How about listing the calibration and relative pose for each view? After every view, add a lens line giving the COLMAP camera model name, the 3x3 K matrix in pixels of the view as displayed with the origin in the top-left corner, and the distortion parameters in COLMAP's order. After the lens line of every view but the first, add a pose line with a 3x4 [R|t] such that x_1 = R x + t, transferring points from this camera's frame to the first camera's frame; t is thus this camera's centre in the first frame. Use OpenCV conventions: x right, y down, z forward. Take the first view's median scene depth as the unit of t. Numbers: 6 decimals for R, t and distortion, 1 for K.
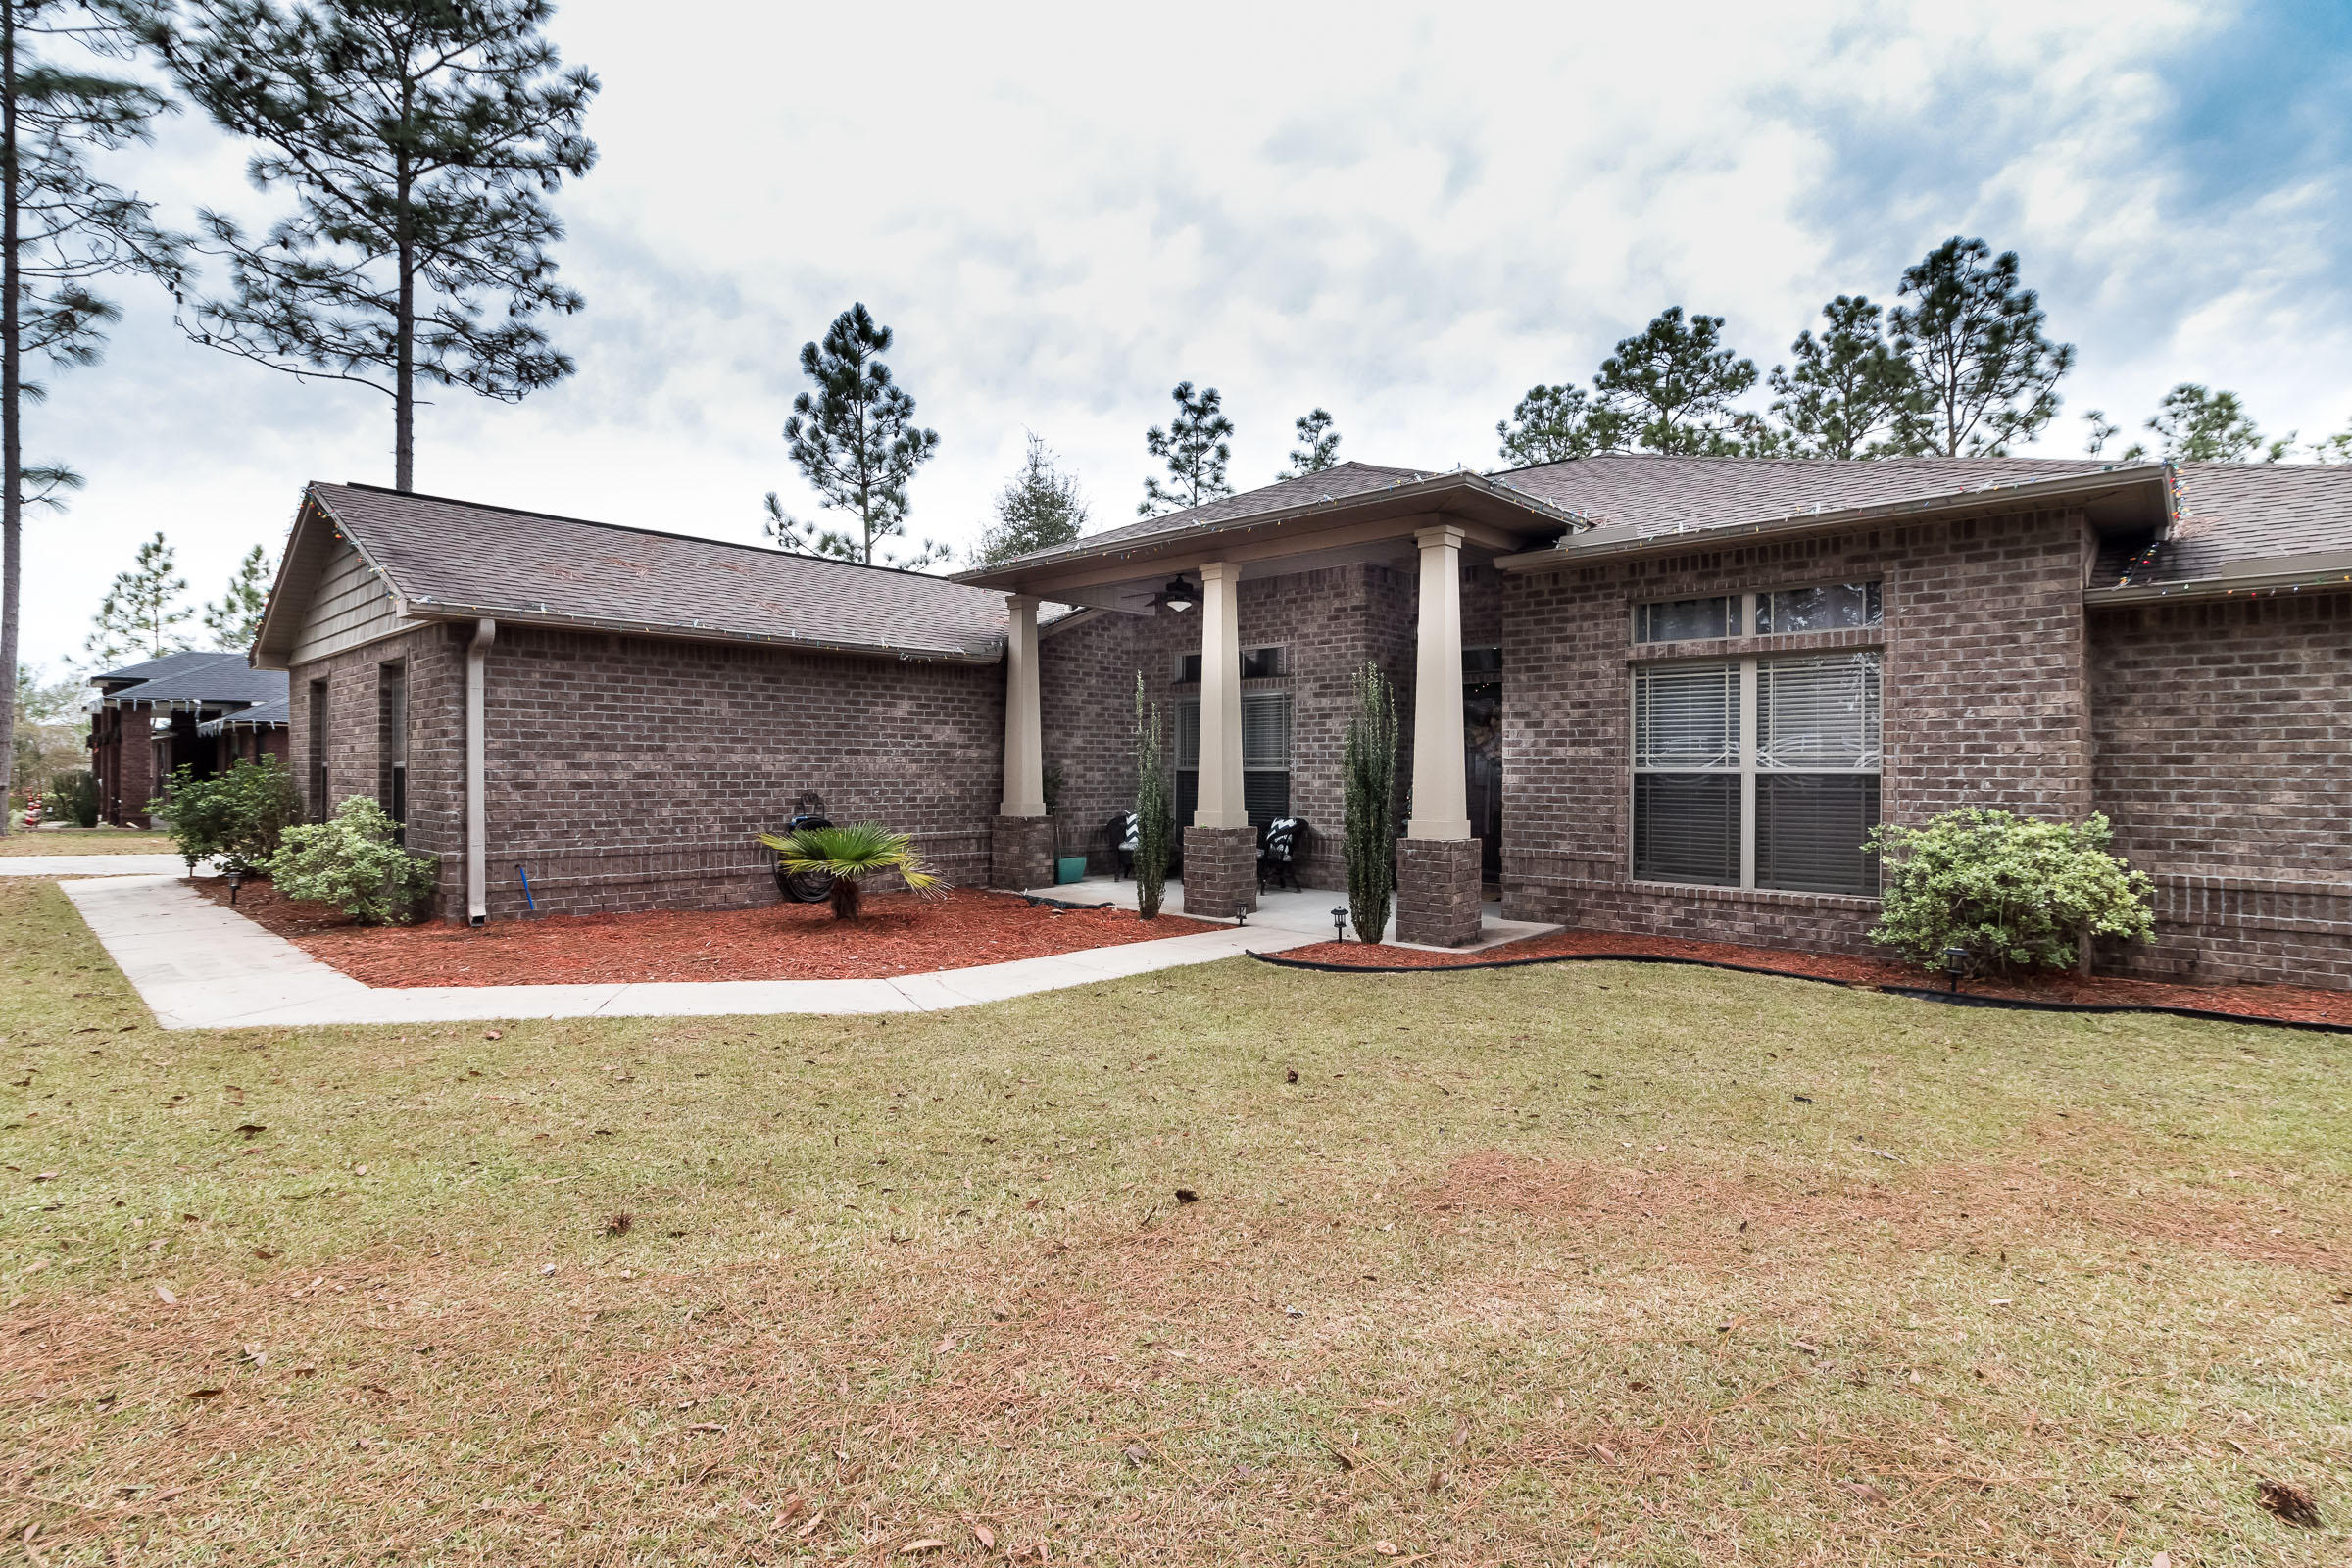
lens RADIAL K [[1122.6, 0, 1173.0], [0, 1122.6, 760.2], [0, 0, 1]] dist [0.000180, 0.001890]
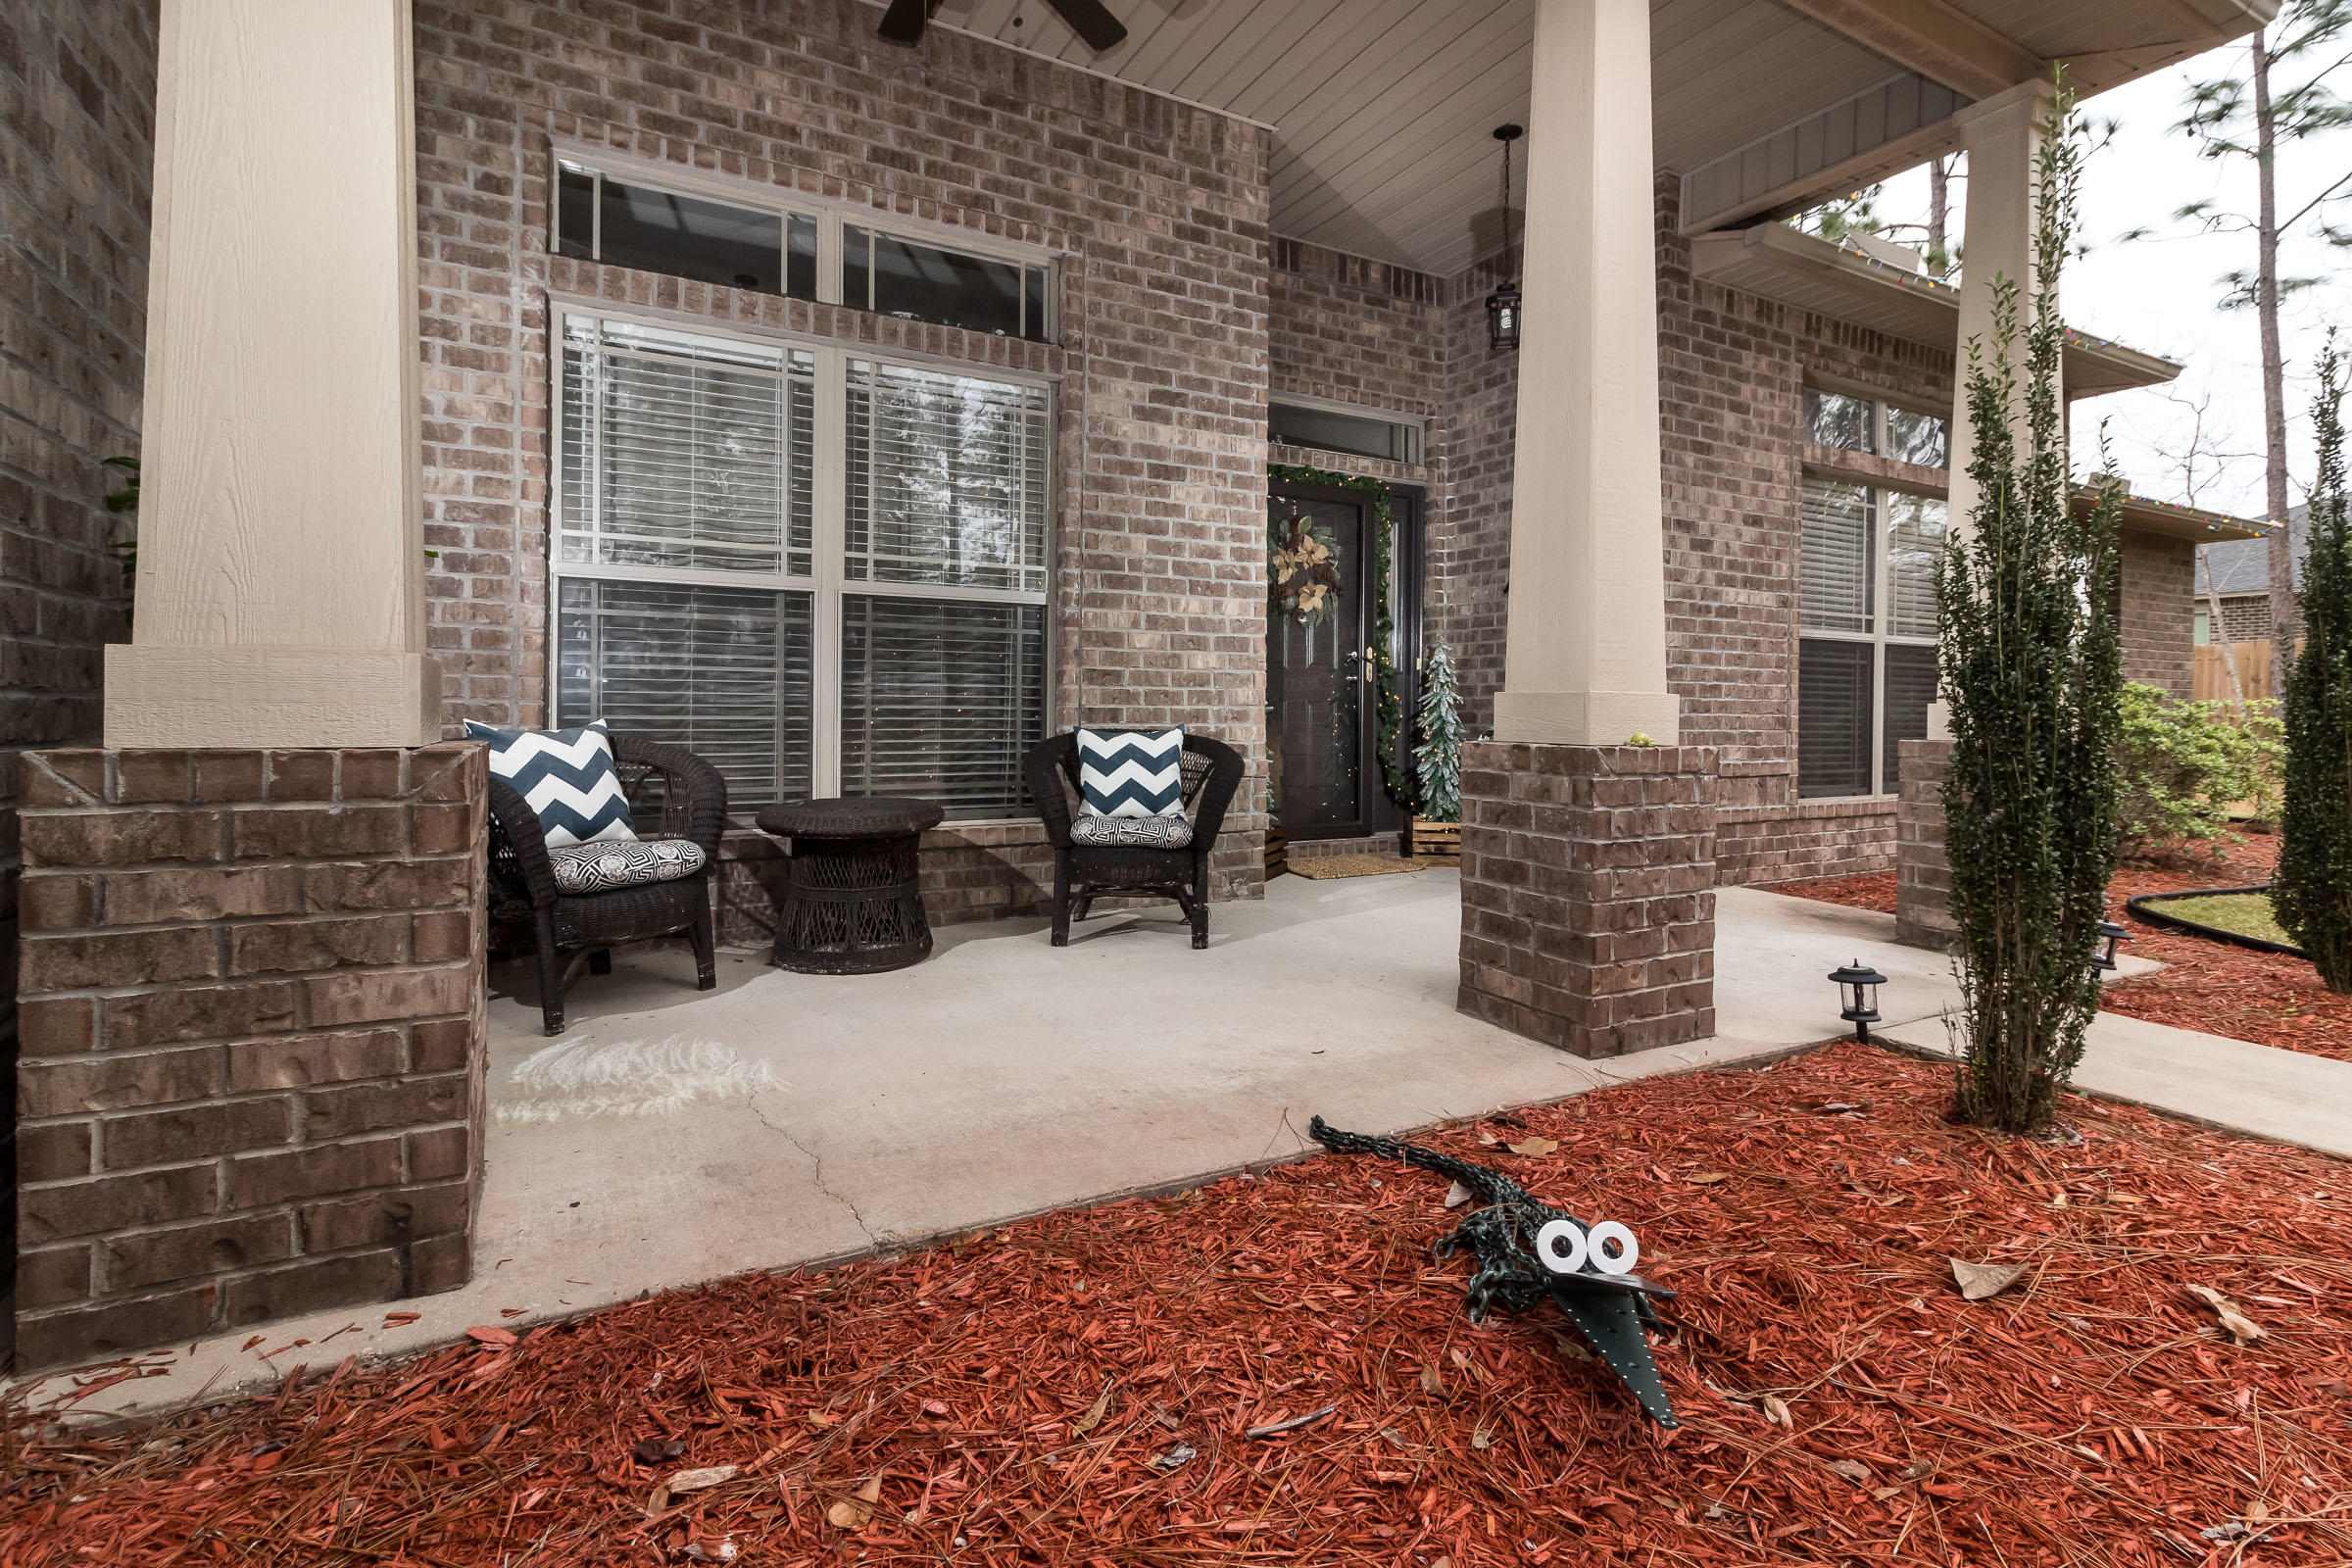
lens RADIAL K [[1097.3, 0, 1186.1], [0, 1097.3, 712.5], [0, 0, 1]] dist [-0.003518, -0.000017]
pose [[0.303444, -0.004992, 0.952836, -0.236916], [-0.017621, 0.999786, 0.010849, 0.042571], [-0.952686, -0.020082, 0.303291, 0.880005]]
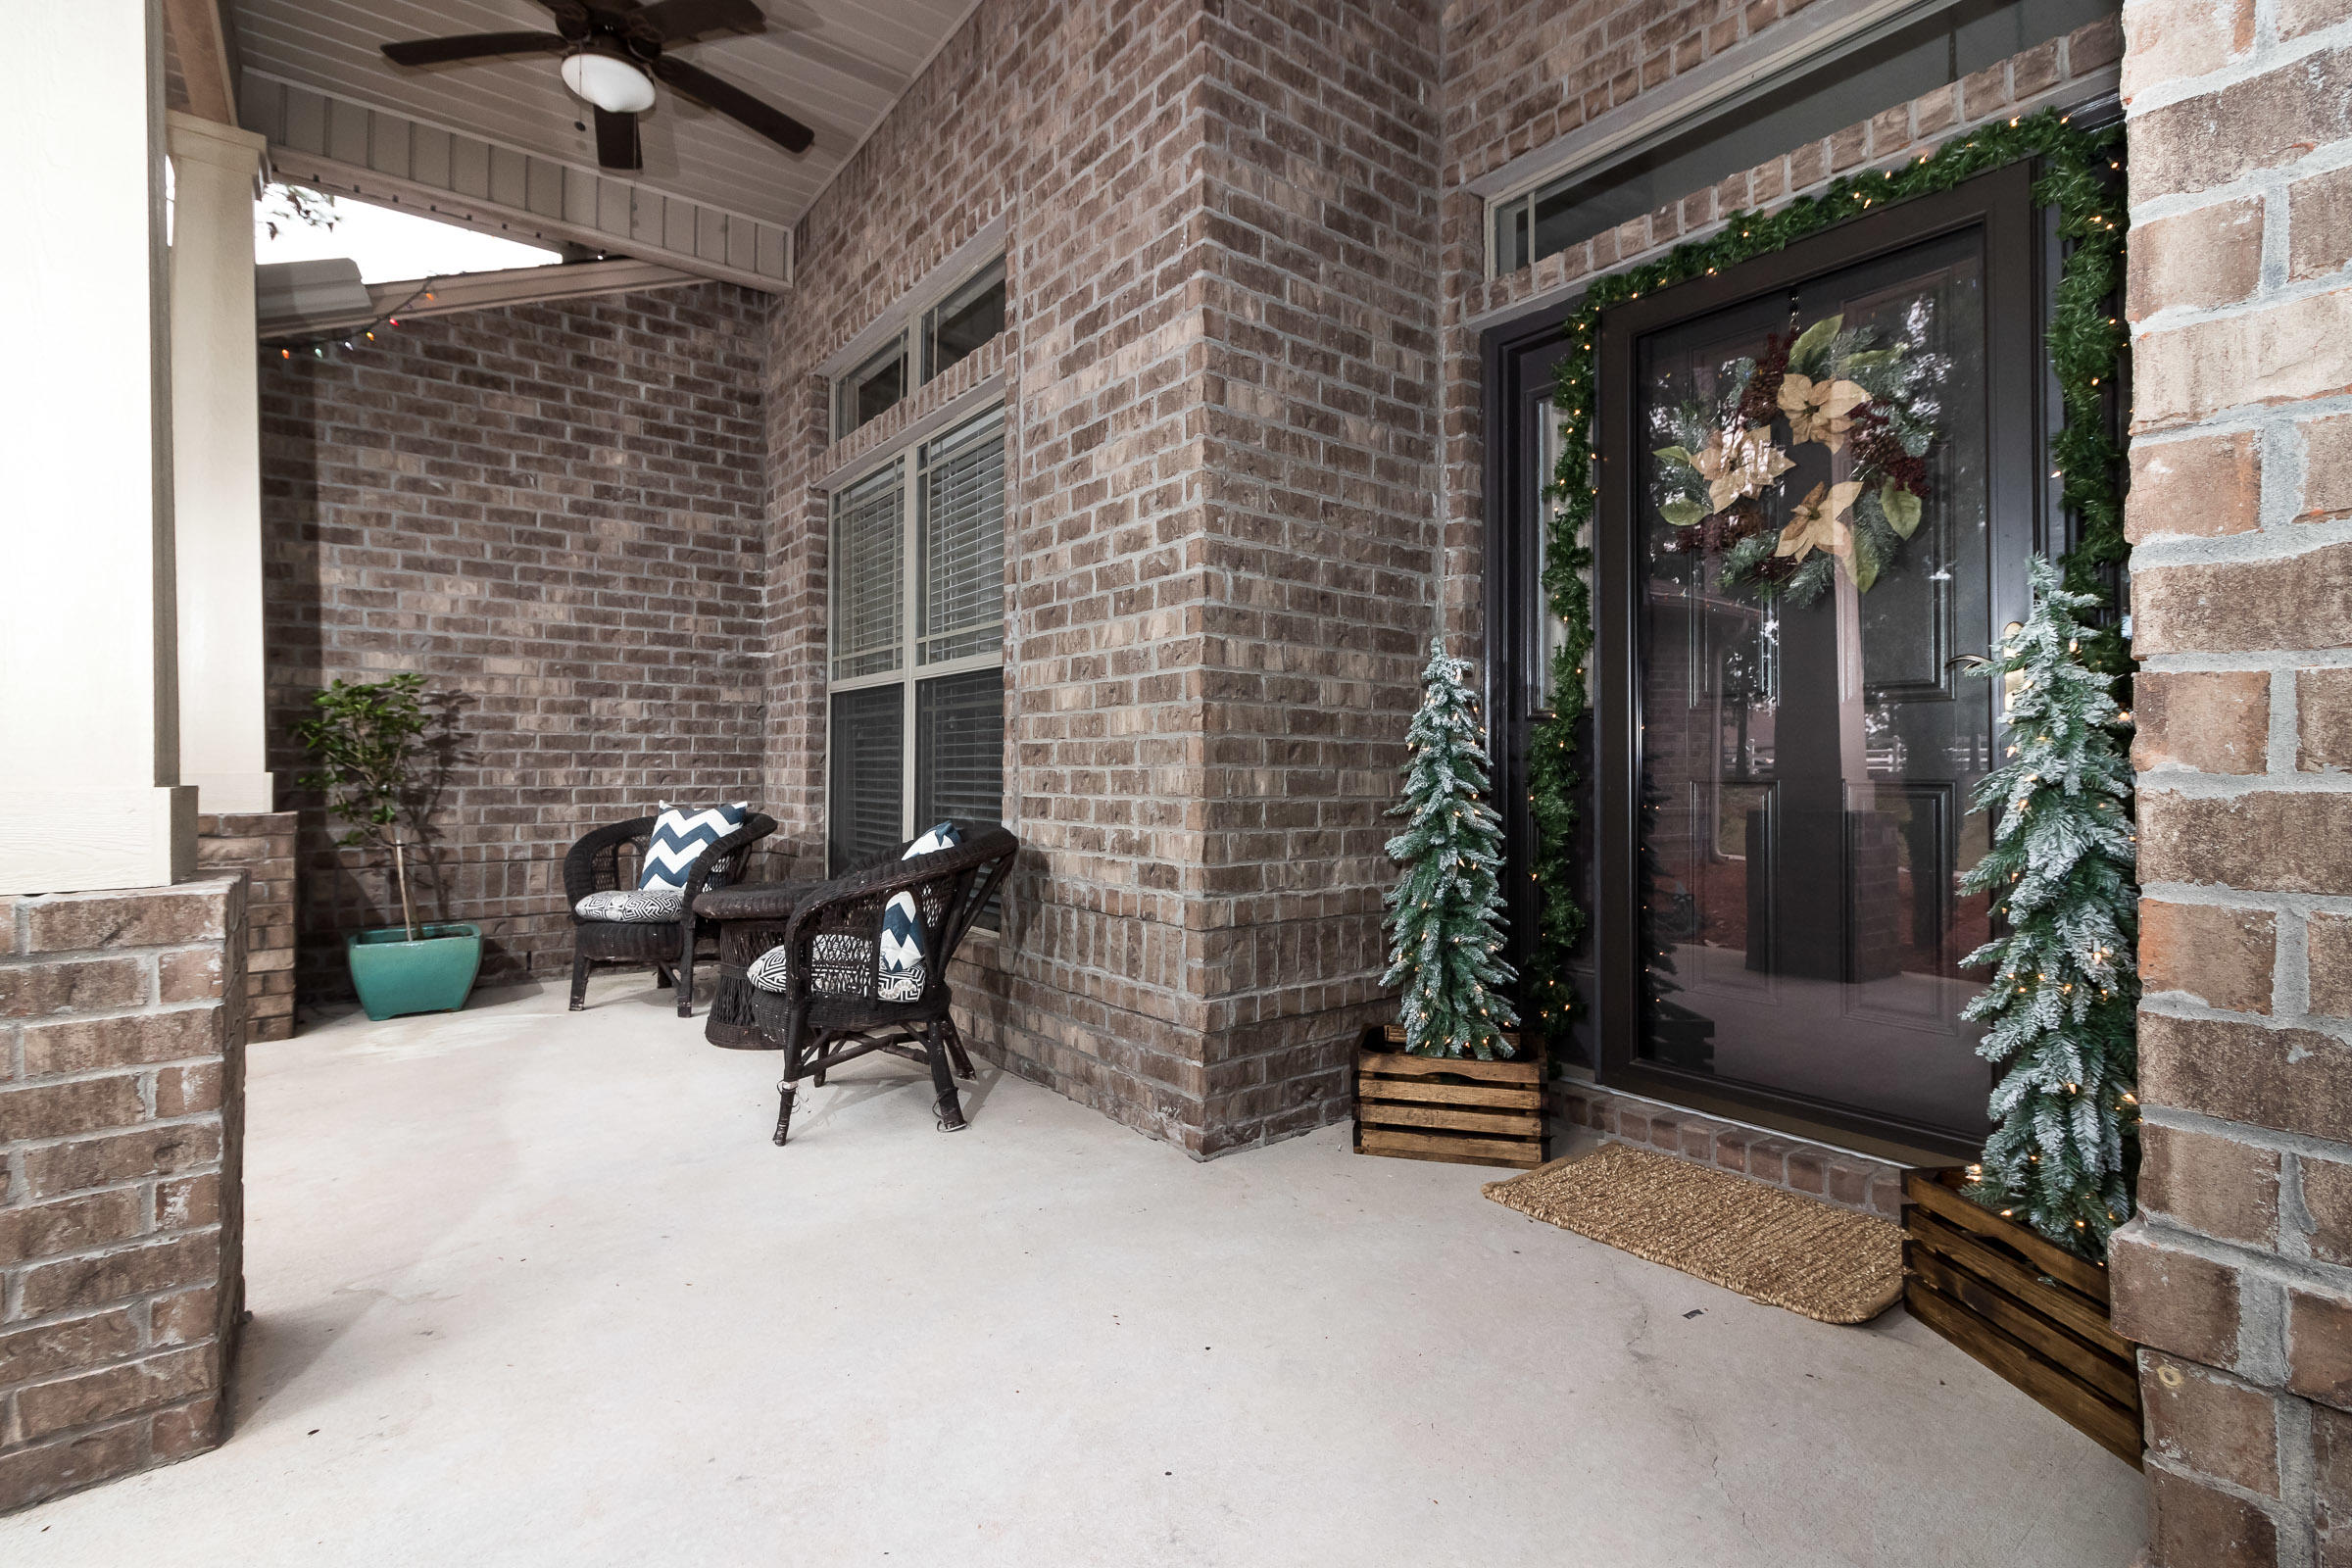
lens RADIAL K [[1094.0, 0, 1178.2], [0, 1094.0, 751.1], [0, 0, 1]] dist [0.000670, 0.000132]
pose [[0.987032, -0.005042, -0.160443, 0.197934], [0.003688, 0.999955, -0.008737, 0.036591], [0.160480, 0.008032, 0.987006, 0.758788]]
